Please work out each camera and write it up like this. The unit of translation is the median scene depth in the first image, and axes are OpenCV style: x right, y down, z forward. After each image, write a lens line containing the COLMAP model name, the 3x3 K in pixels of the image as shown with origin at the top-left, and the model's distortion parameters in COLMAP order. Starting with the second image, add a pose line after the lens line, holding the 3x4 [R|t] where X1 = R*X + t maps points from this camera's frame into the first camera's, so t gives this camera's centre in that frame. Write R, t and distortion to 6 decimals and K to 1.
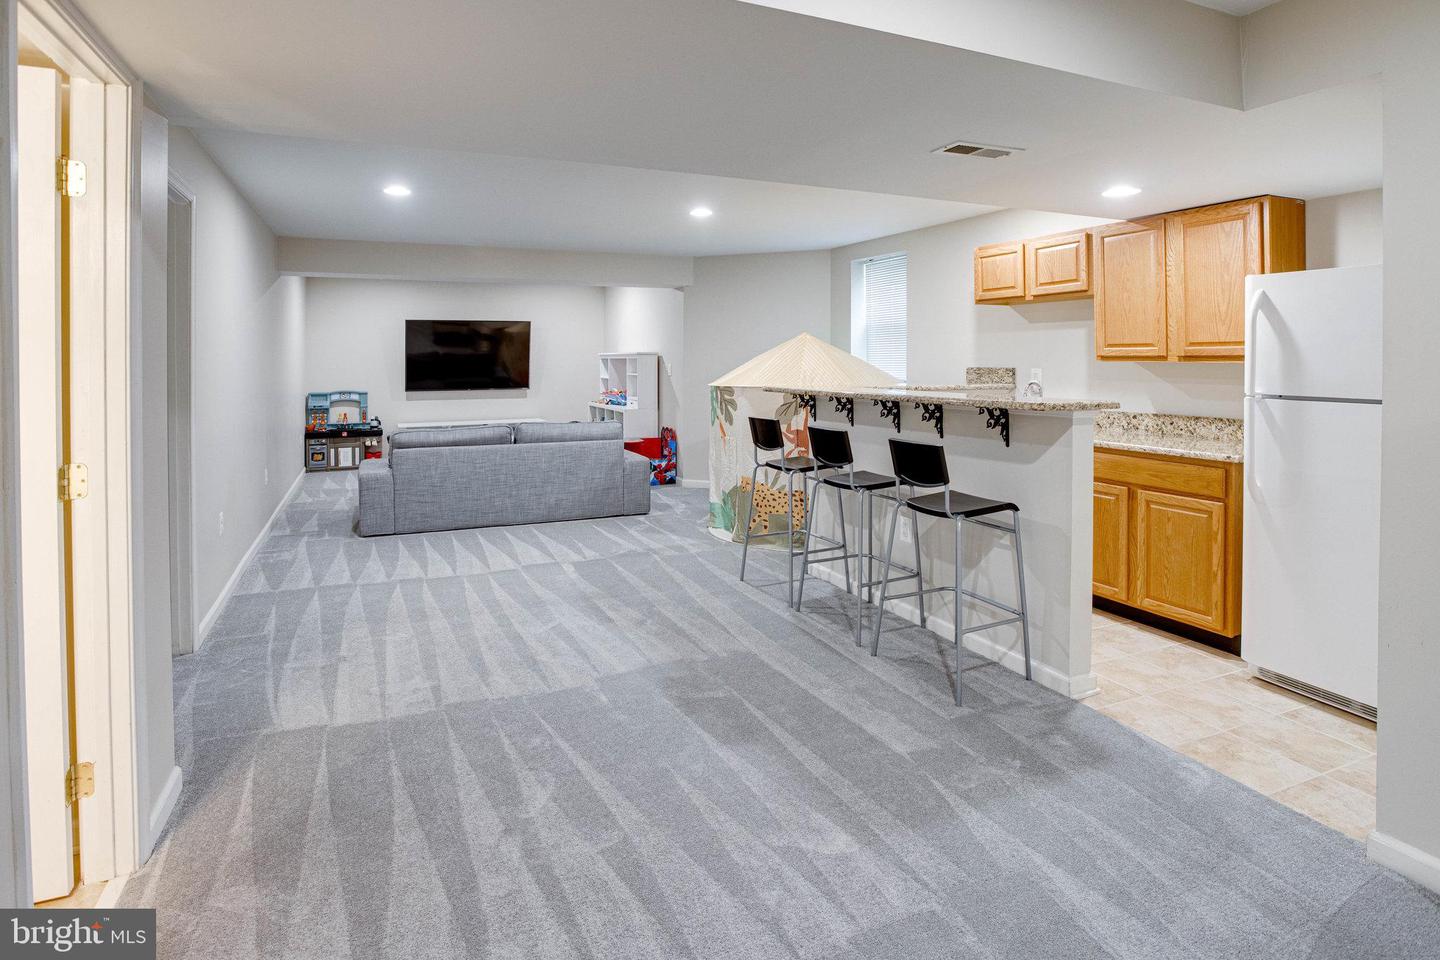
lens RADIAL K [[746.2, 0, 698.0], [0, 746.2, 362.4], [0, 0, 1]] dist [-0.042740, 0.011248]
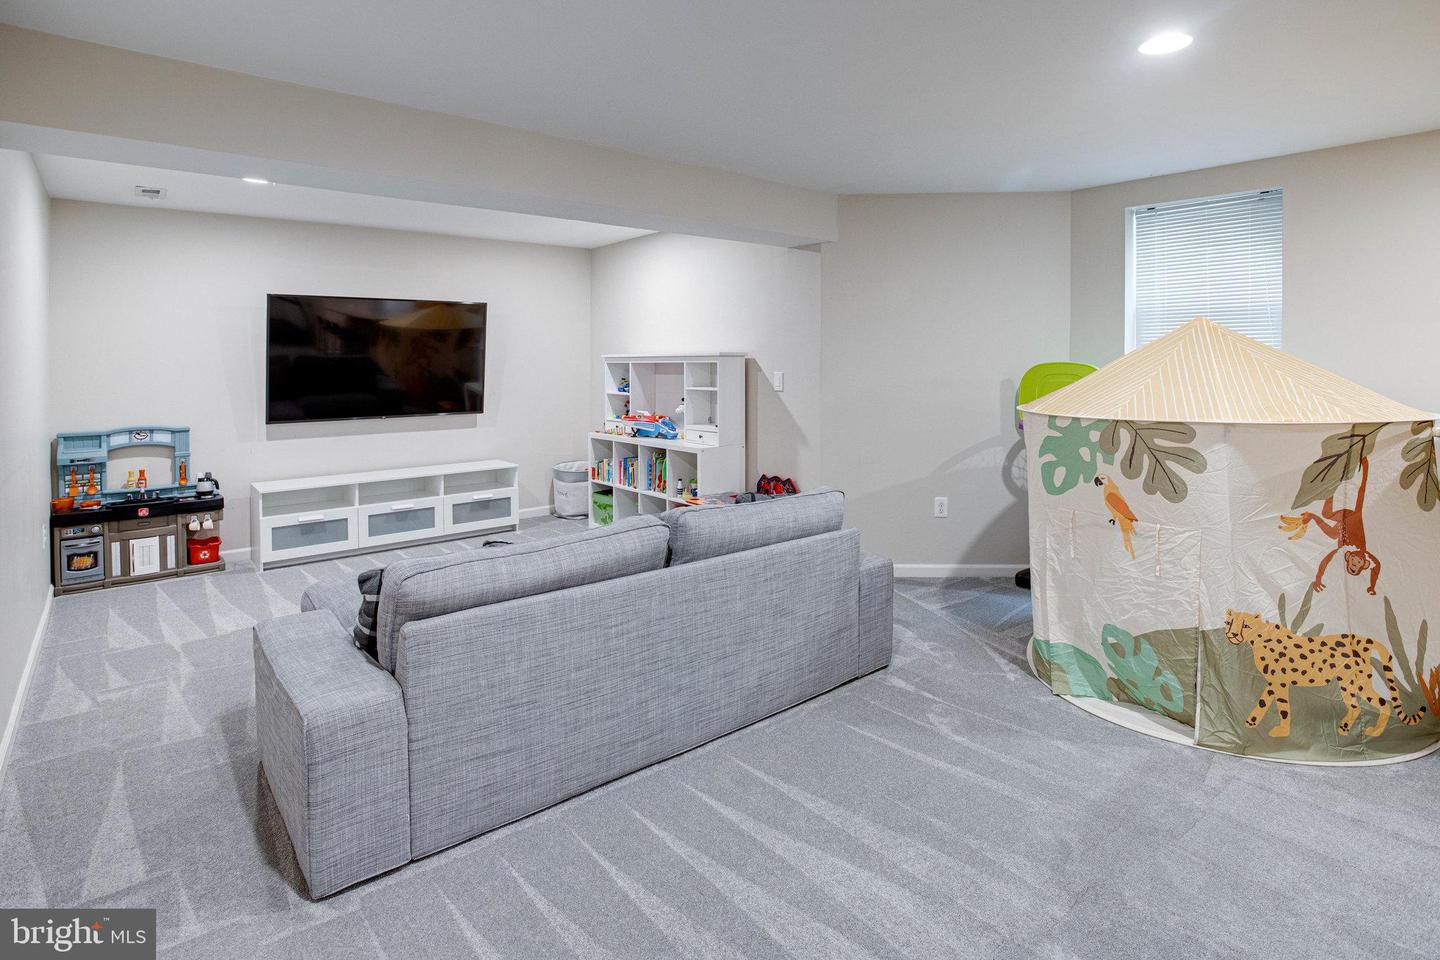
lens RADIAL K [[737.0, 0, 727.3], [0, 737.0, 359.7], [0, 0, 1]] dist [-0.039285, 0.011982]
pose [[0.956652, -0.003058, 0.291219, -0.240650], [0.005073, 0.999968, -0.006165, -0.004265], [-0.291190, 0.007375, 0.956637, 0.409278]]
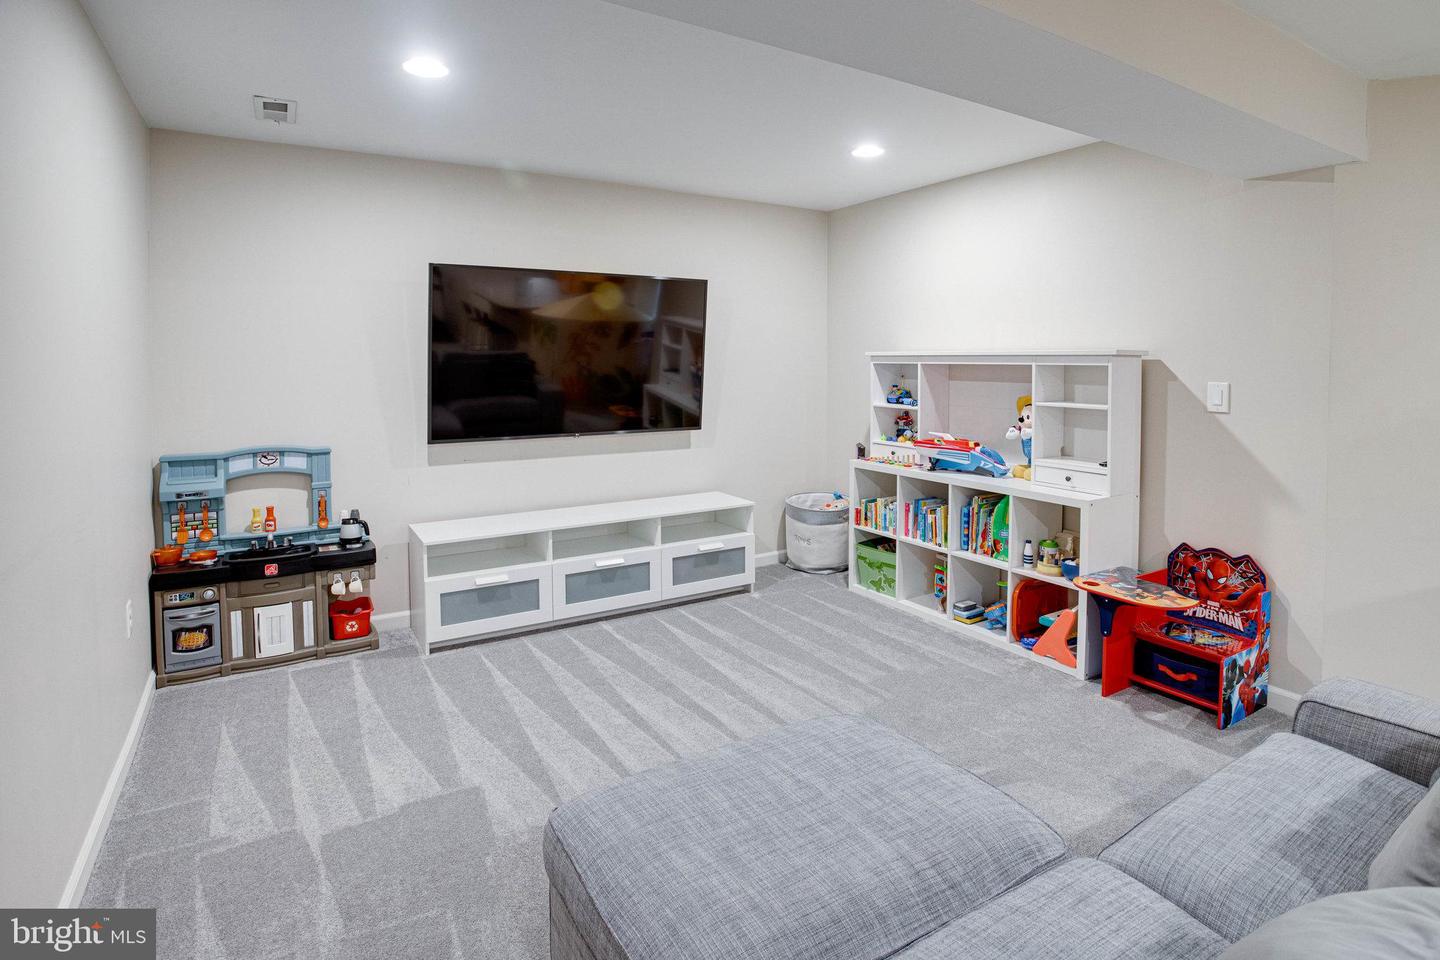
lens RADIAL K [[737.0, 0, 748.0], [0, 737.0, 379.7], [0, 0, 1]] dist [-0.039285, 0.011982]
pose [[0.984440, -0.001244, 0.175714, -0.316283], [-0.002923, 0.999721, 0.023448, -0.006414], [-0.175694, -0.023597, 0.984162, 0.622016]]
